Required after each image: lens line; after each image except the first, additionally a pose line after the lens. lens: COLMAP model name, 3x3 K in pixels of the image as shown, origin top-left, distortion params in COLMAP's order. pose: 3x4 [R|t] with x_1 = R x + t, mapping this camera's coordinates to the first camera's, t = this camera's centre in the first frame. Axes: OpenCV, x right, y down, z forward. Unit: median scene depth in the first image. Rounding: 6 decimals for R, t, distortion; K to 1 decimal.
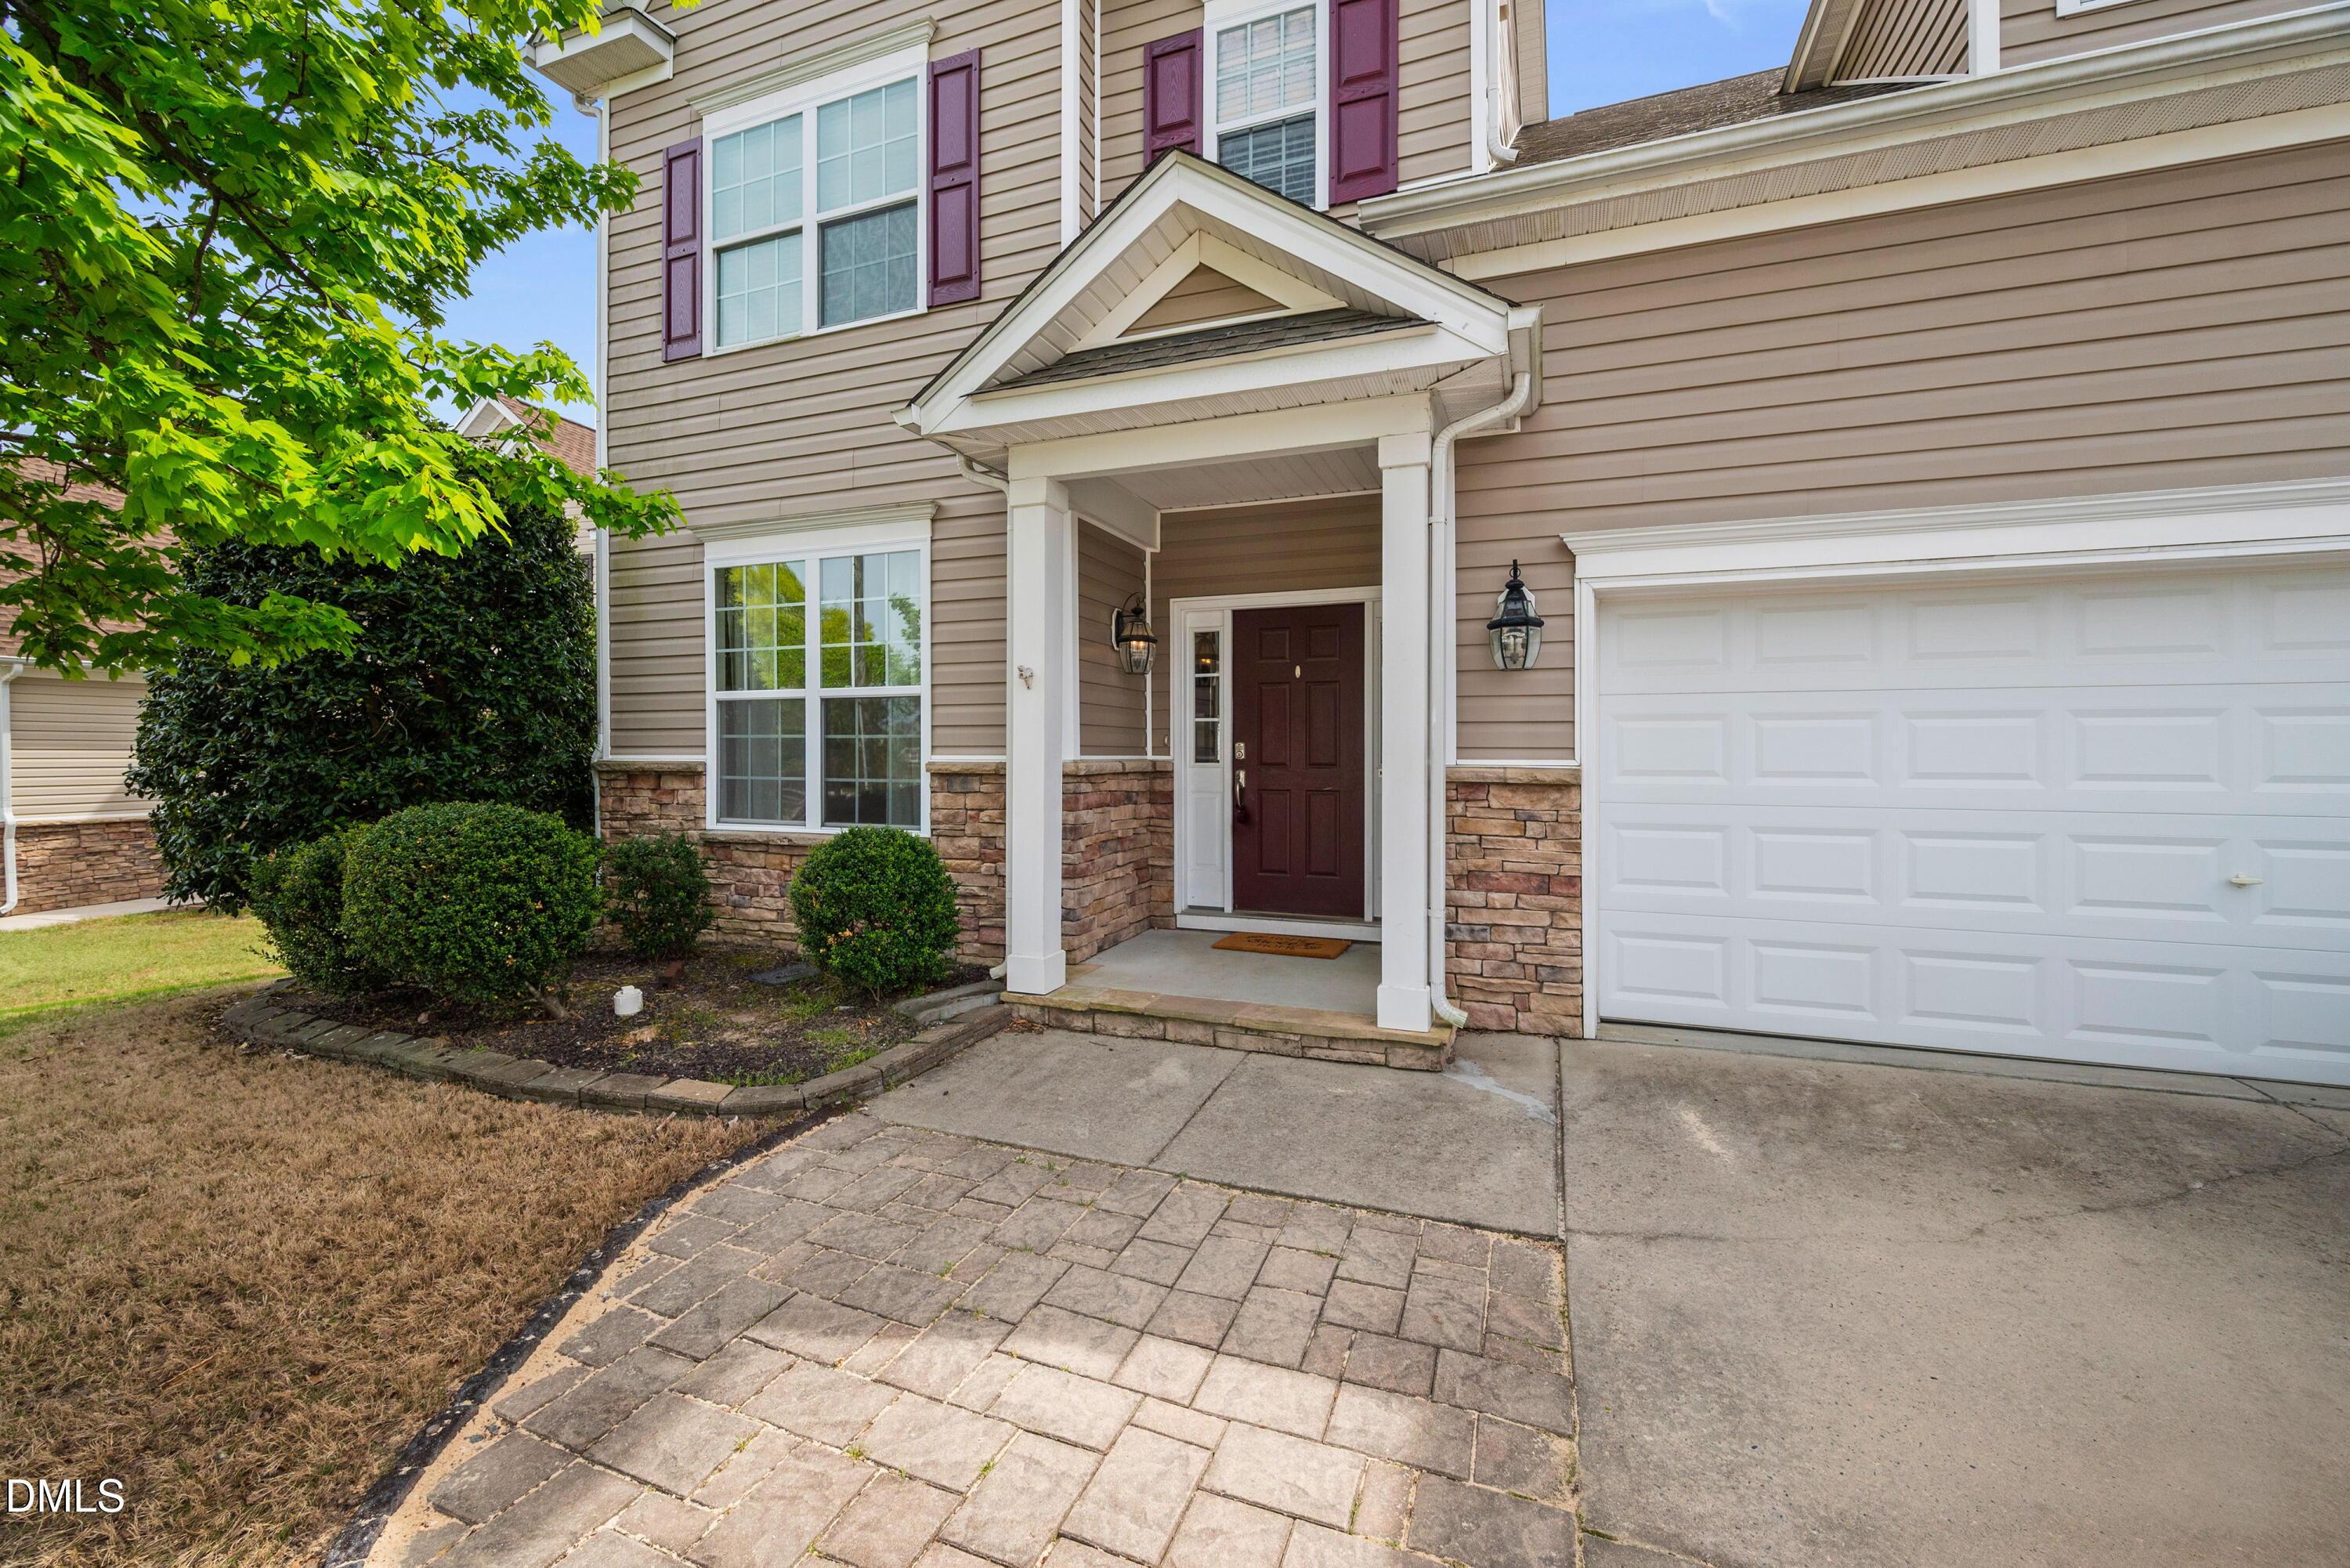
lens RADIAL K [[962.6, 0, 1169.8], [0, 962.6, 717.8], [0, 0, 1]] dist [-0.001497, -0.000174]
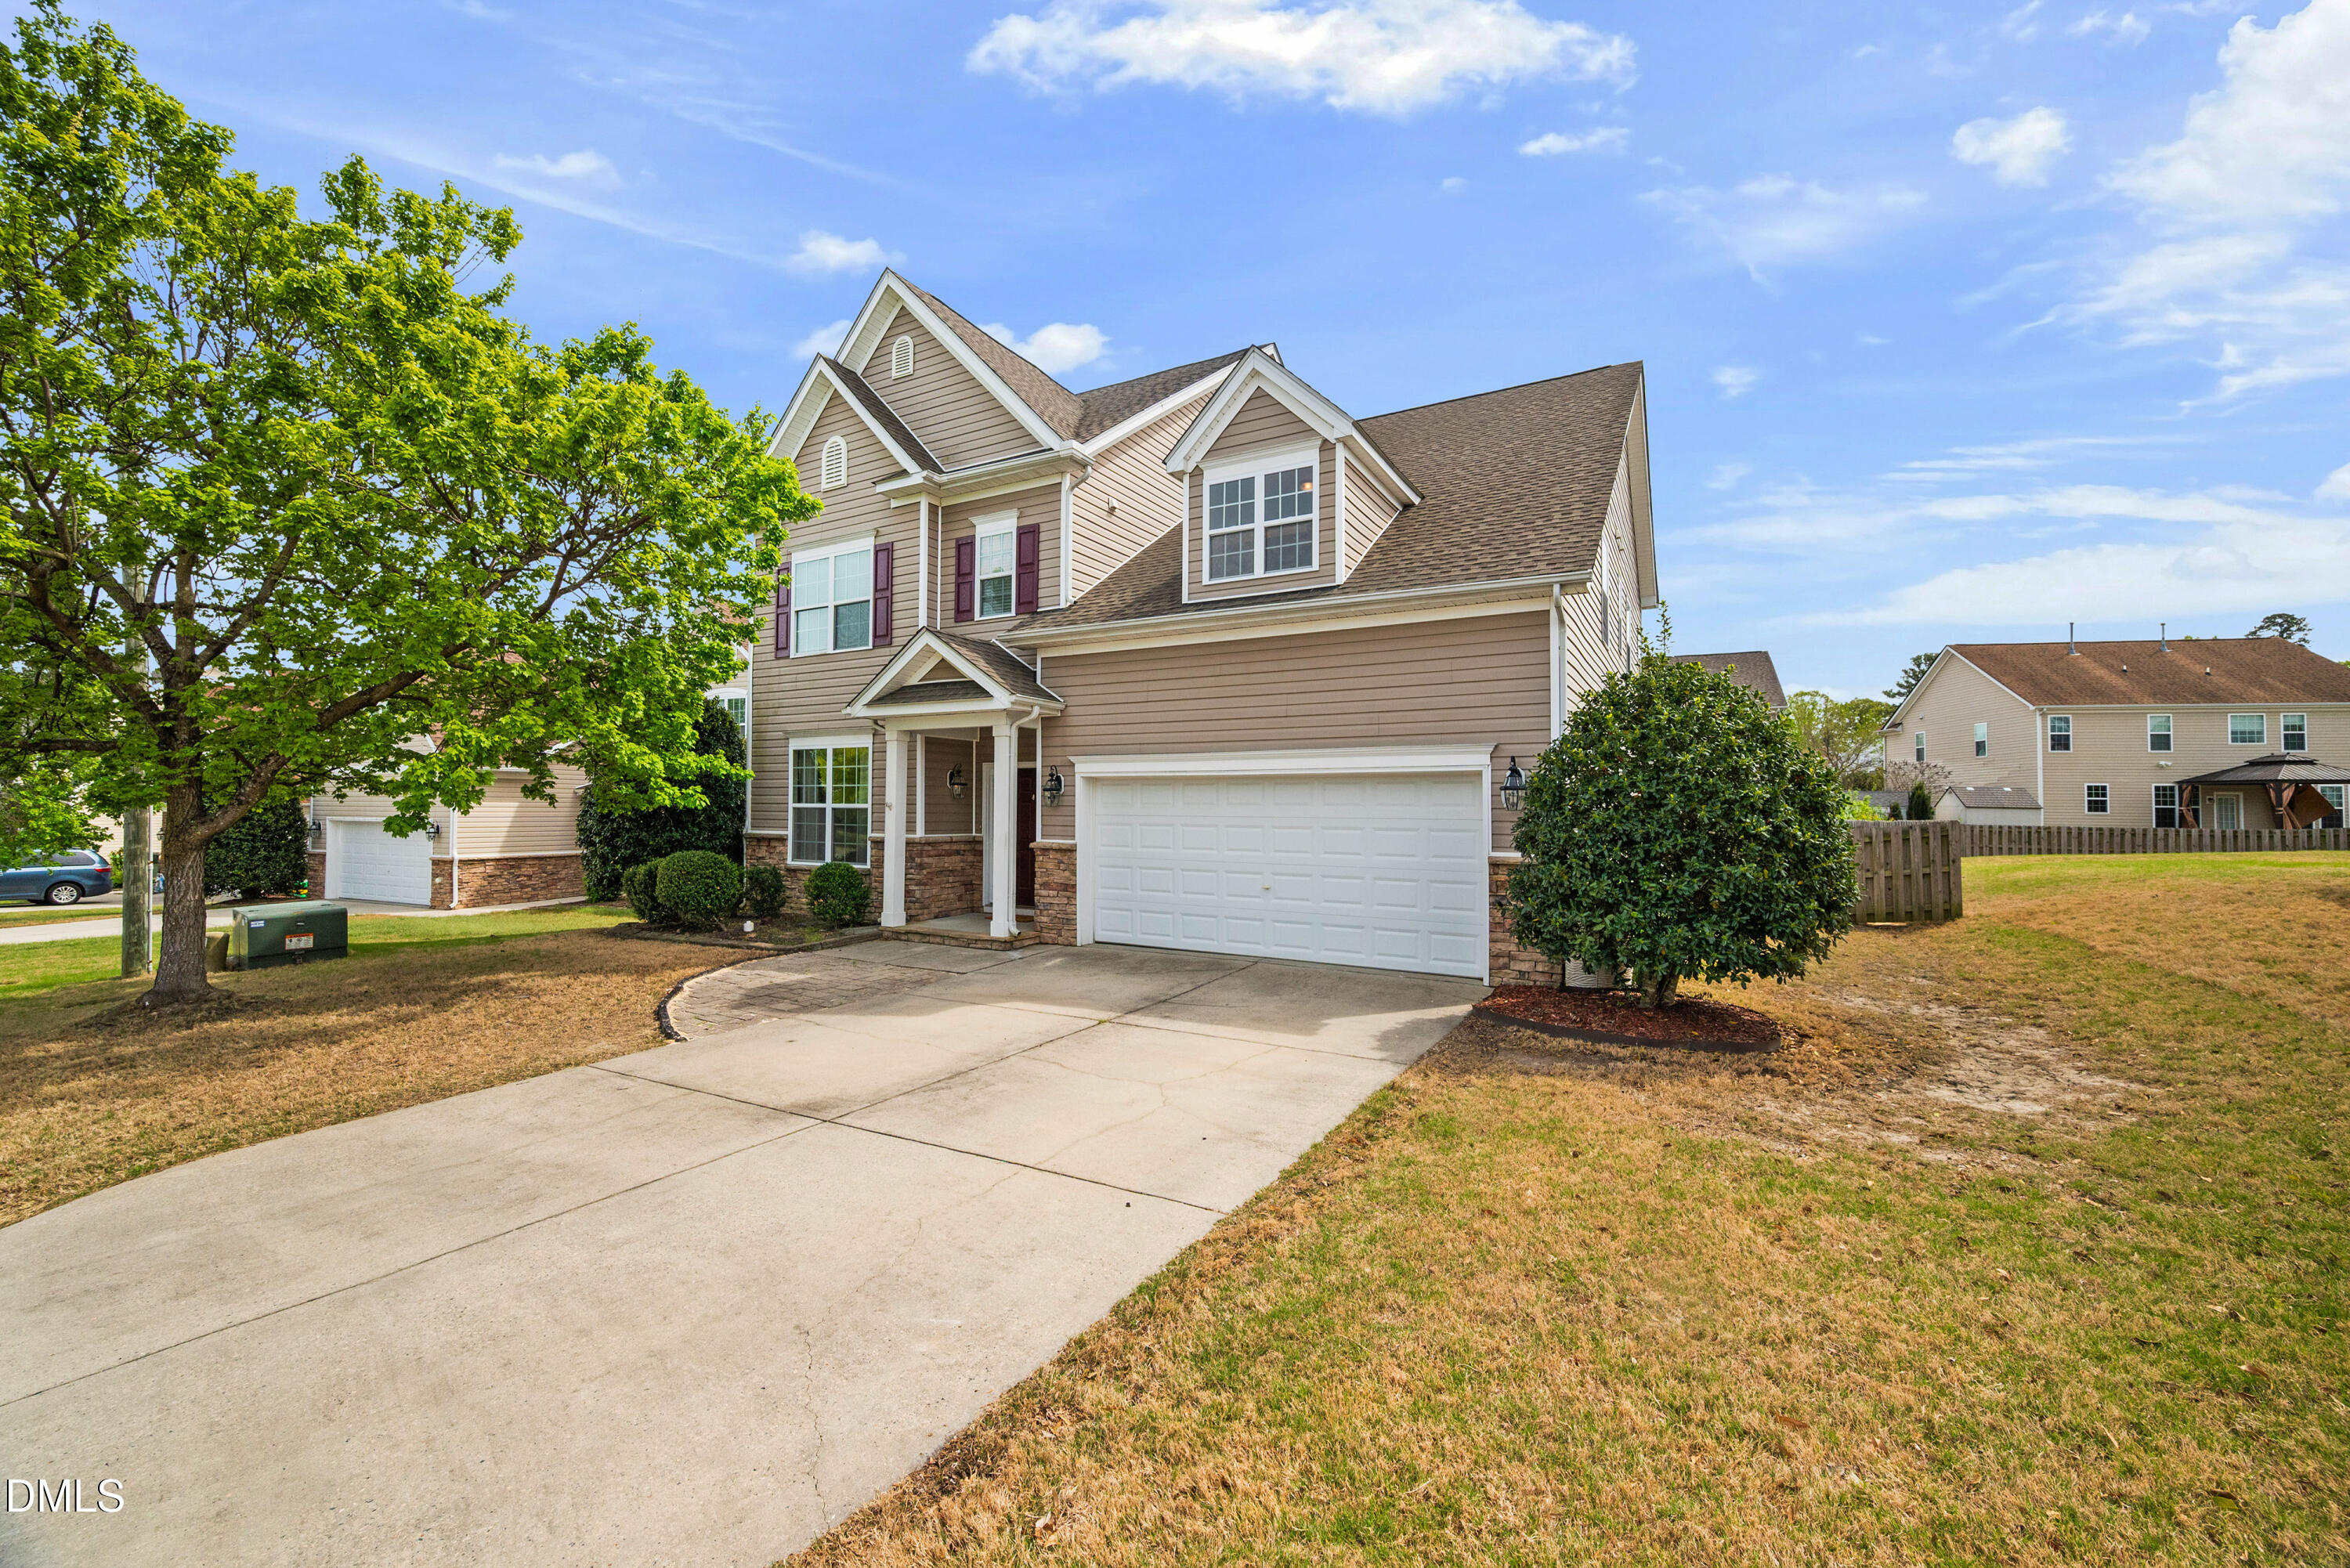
lens RADIAL K [[956.3, 0, 1160.9], [0, 956.3, 734.3], [0, 0, 1]] dist [-0.001421, -0.000082]
pose [[0.987603, -0.004816, -0.156897, 0.841315], [-0.001699, 0.999143, -0.041366, -0.111178], [0.156961, 0.041120, 0.986748, -1.247021]]
